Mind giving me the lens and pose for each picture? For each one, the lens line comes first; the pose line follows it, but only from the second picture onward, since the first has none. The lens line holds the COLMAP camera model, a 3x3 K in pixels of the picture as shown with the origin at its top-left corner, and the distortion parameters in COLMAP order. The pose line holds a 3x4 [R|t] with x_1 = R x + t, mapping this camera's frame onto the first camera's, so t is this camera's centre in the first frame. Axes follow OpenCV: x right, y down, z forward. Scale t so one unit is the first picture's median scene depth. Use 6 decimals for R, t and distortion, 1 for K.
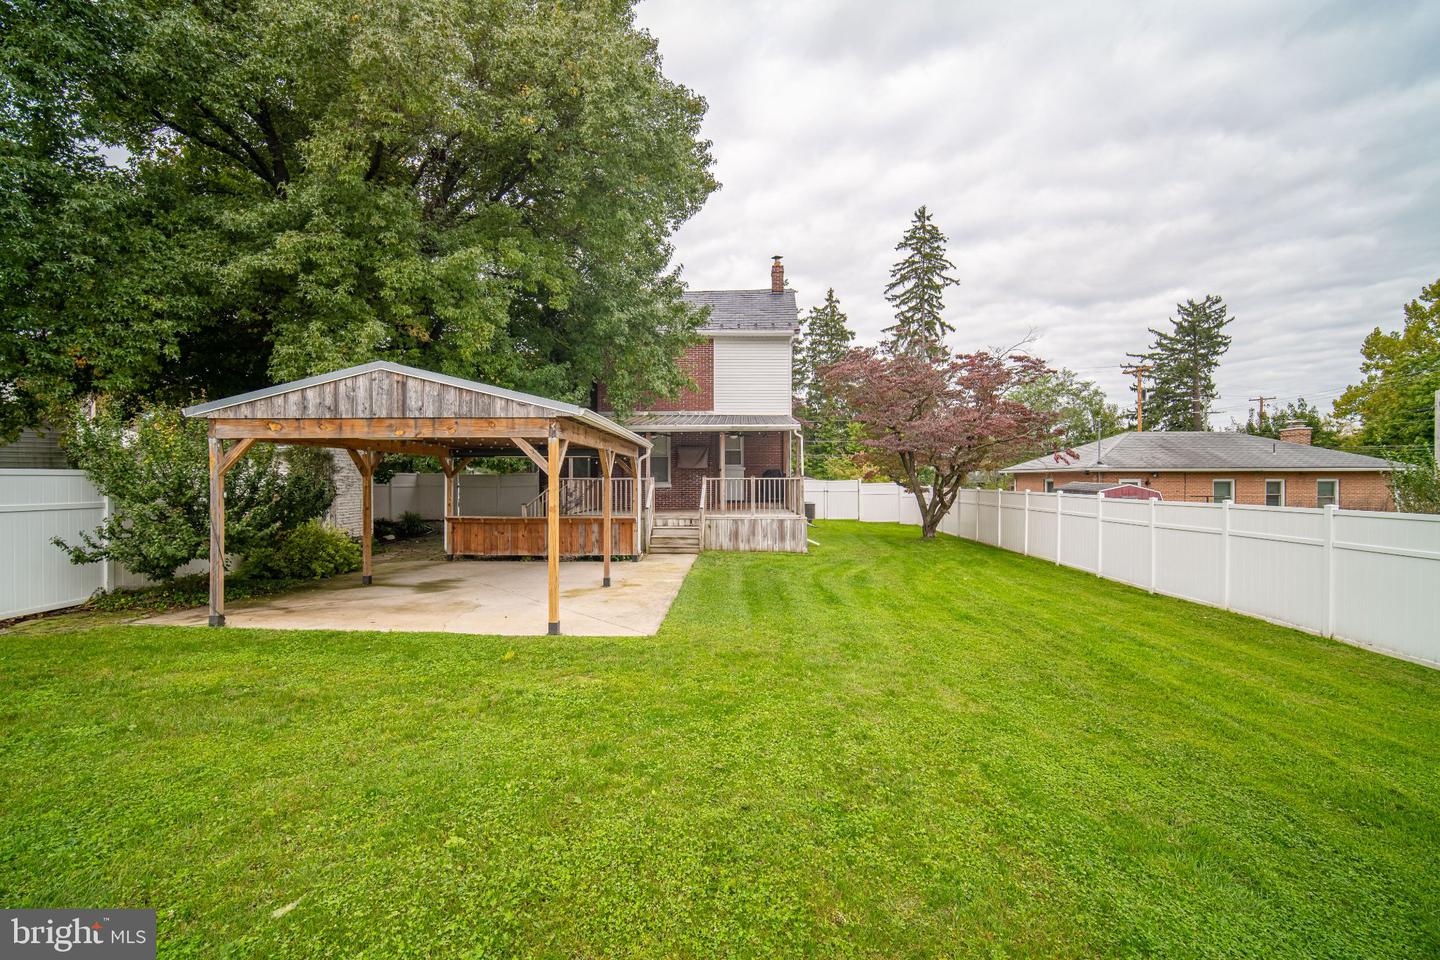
lens RADIAL K [[626.1, 0, 717.2], [0, 626.1, 471.7], [0, 0, 1]] dist [-0.001998, -0.000991]
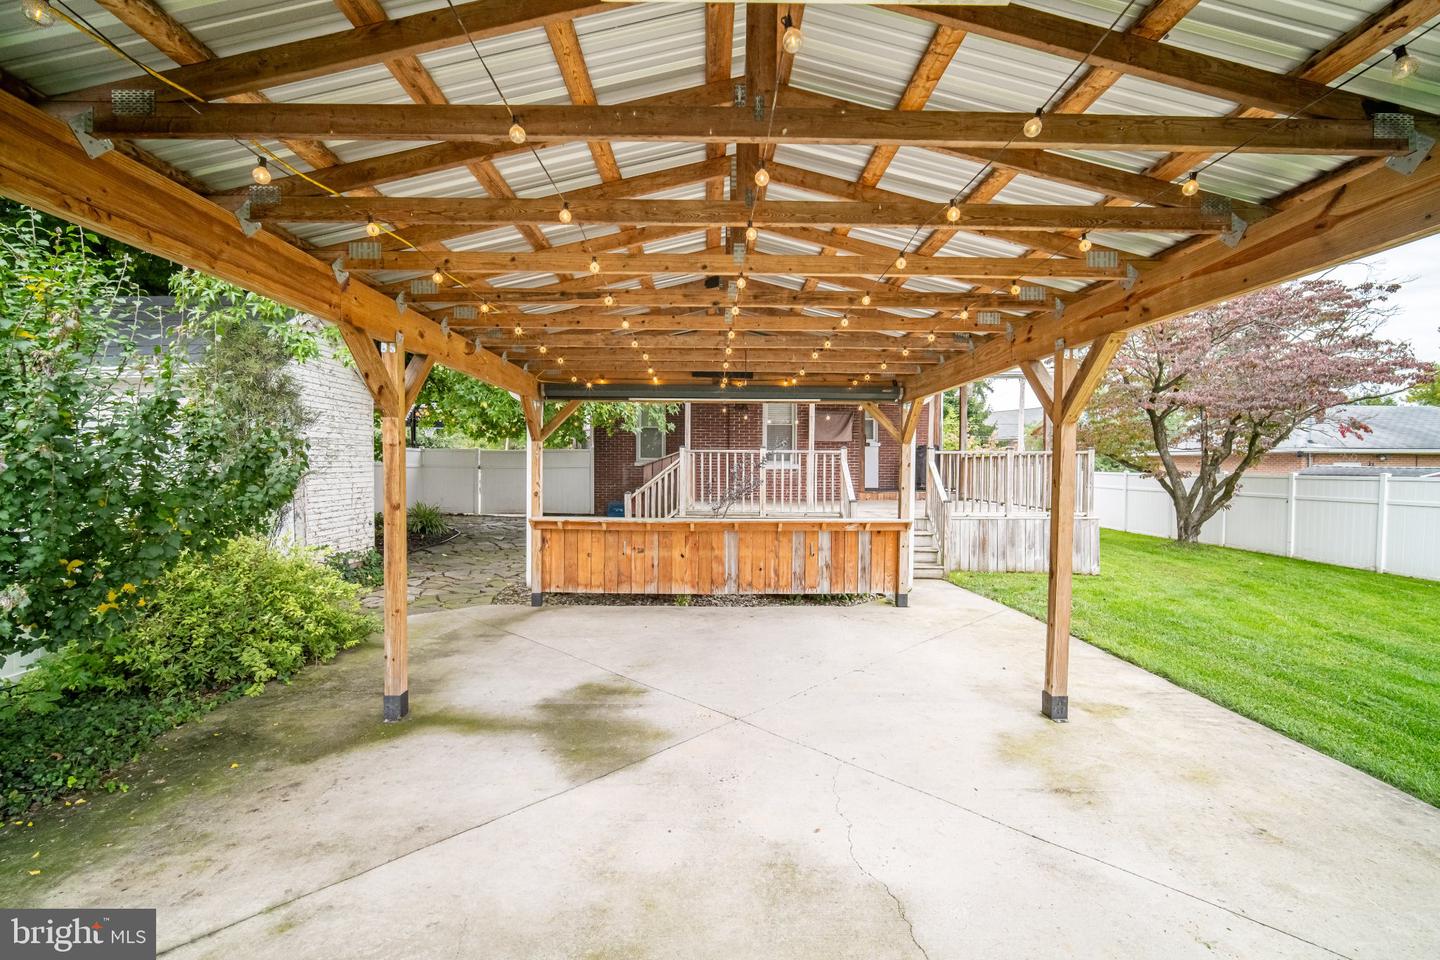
lens RADIAL K [[626.1, 0, 722.4], [0, 626.1, 473.2], [0, 0, 1]] dist [-0.001998, -0.000991]
pose [[0.999182, 0.005736, 0.040027, -0.297690], [-0.006667, 0.999709, 0.023175, 0.023014], [-0.039883, -0.023423, 0.998930, 0.489273]]
